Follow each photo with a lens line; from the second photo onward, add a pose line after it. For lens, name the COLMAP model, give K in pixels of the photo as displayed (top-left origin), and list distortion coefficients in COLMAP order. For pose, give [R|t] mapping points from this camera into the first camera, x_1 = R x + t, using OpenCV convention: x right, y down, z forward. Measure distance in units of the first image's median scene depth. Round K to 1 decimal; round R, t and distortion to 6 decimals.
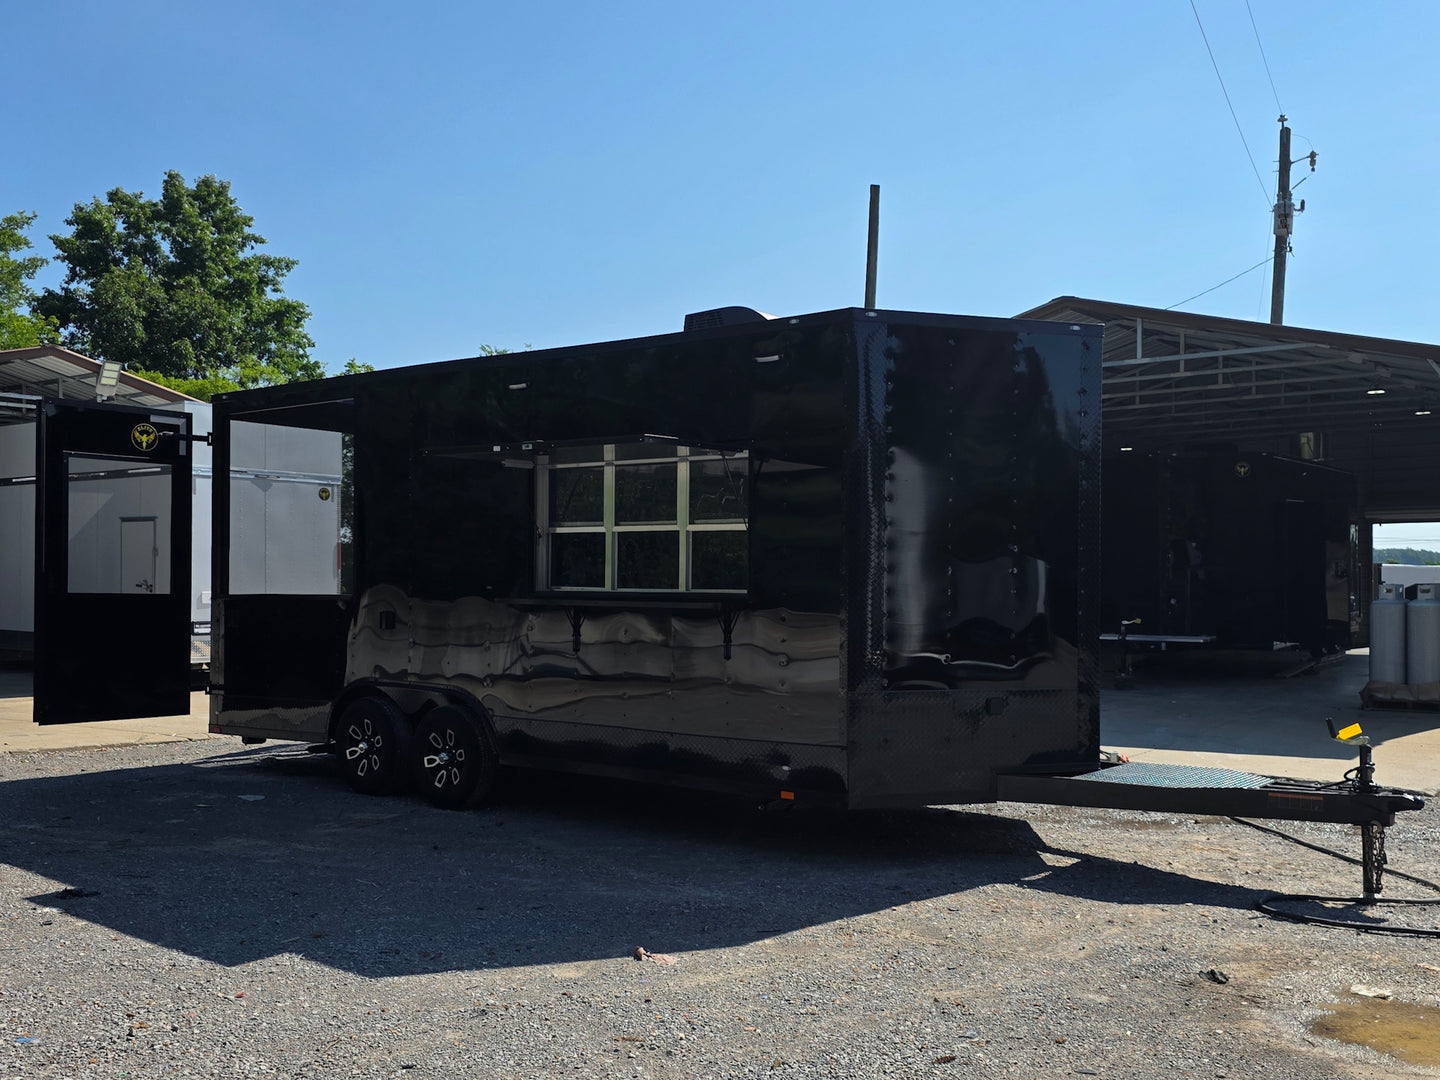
lens RADIAL K [[1441.6, 0, 741.0], [0, 1441.6, 560.1], [0, 0, 1]] dist [0.048785, -0.044893]
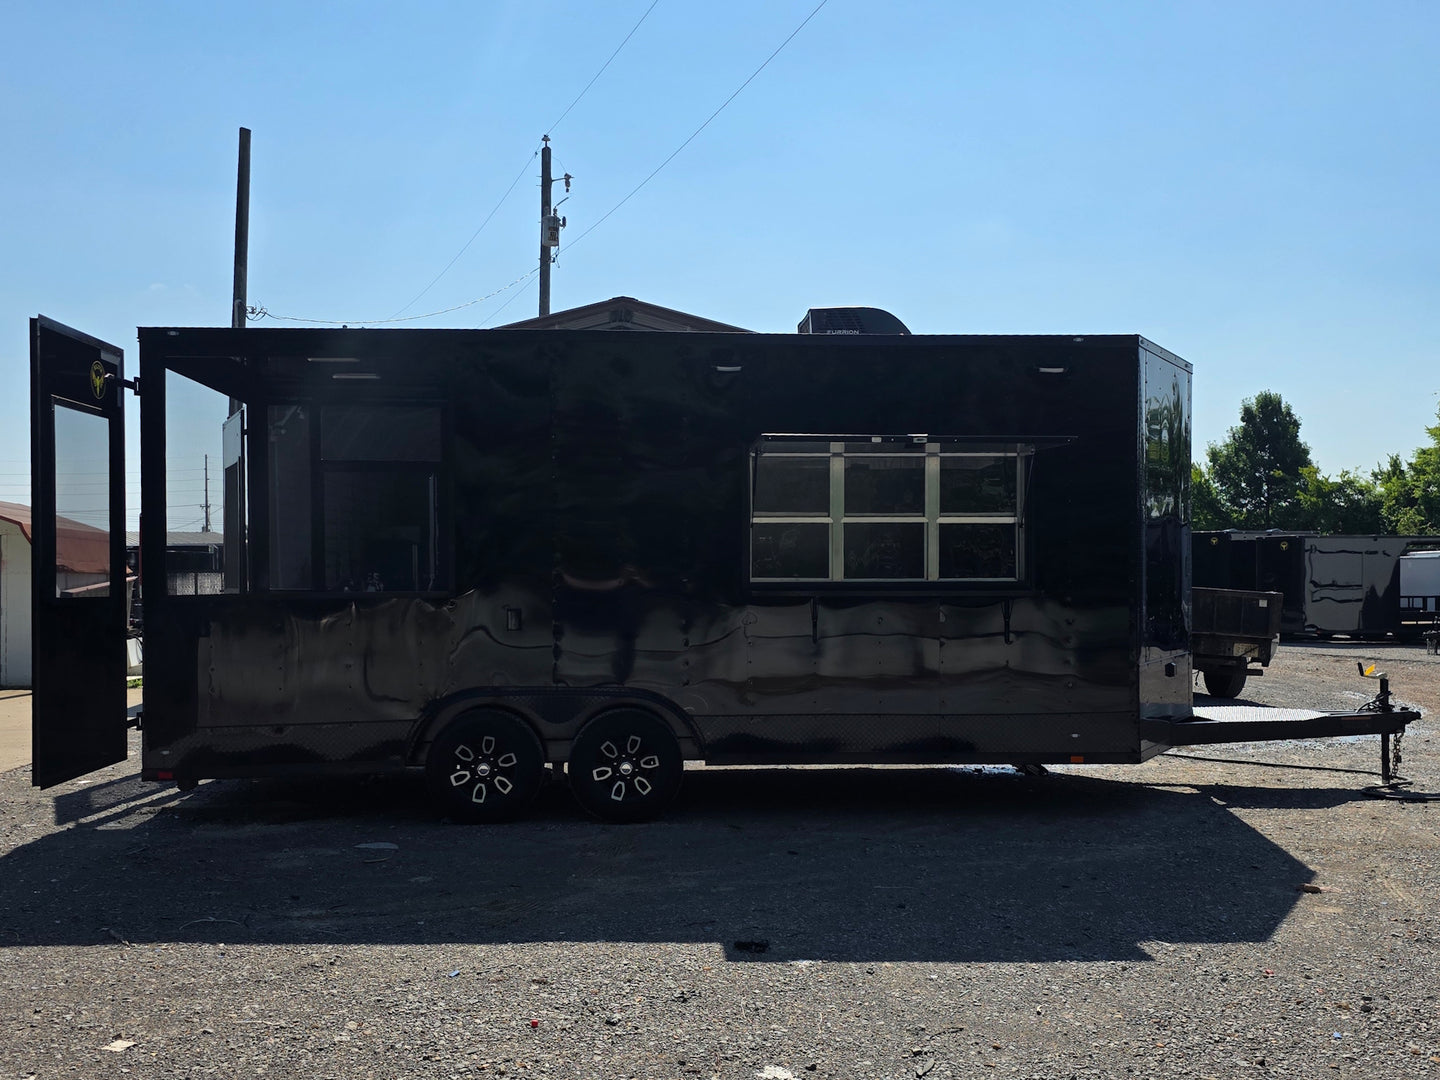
lens RADIAL K [[1441.6, 0, 741.0], [0, 1441.6, 560.1], [0, 0, 1]] dist [0.048785, -0.044893]
pose [[0.730164, -0.007341, 0.683232, -0.784884], [-0.003354, 0.999892, 0.014328, -0.007247], [-0.683264, -0.012754, 0.730060, 0.292834]]
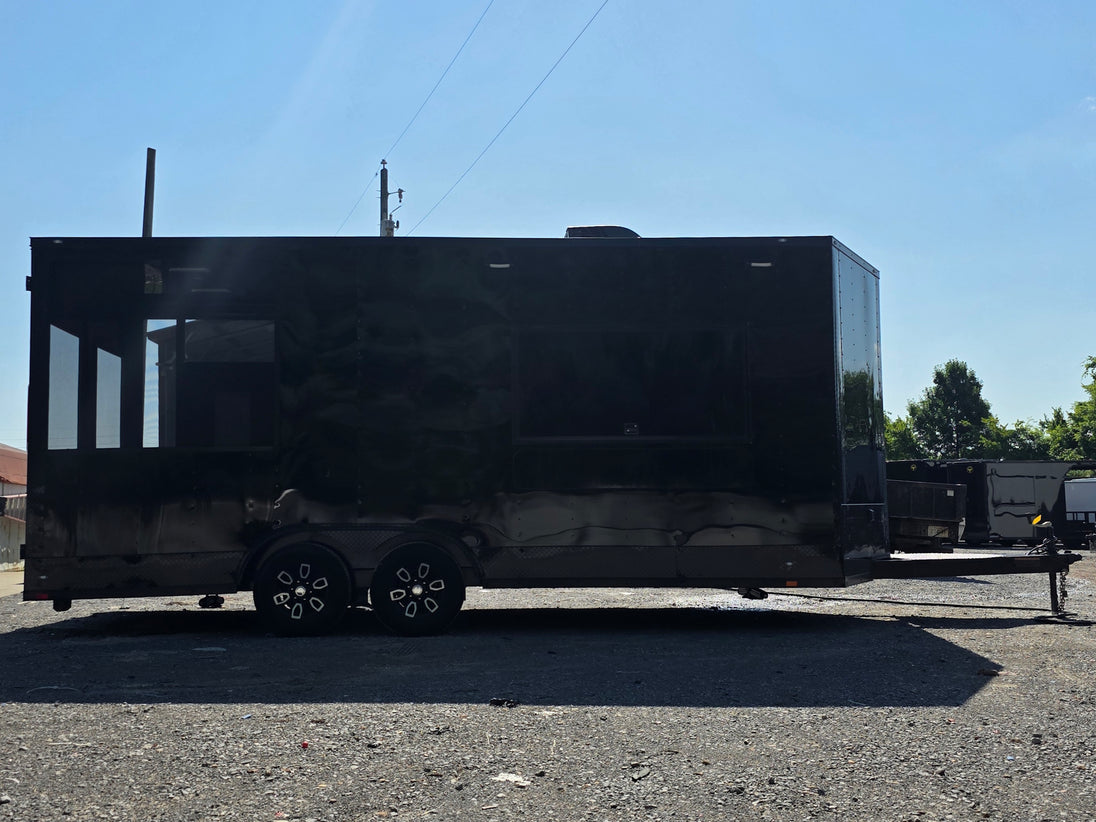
lens RADIAL K [[1115.5, 0, 507.8], [0, 1115.5, 417.3], [0, 0, 1]] dist [0.044206, -0.027369]
pose [[0.753263, 0.039575, 0.656528, -0.731513], [0.005949, 0.997737, -0.066968, 0.063791], [-0.657693, 0.054350, 0.751323, 0.308898]]
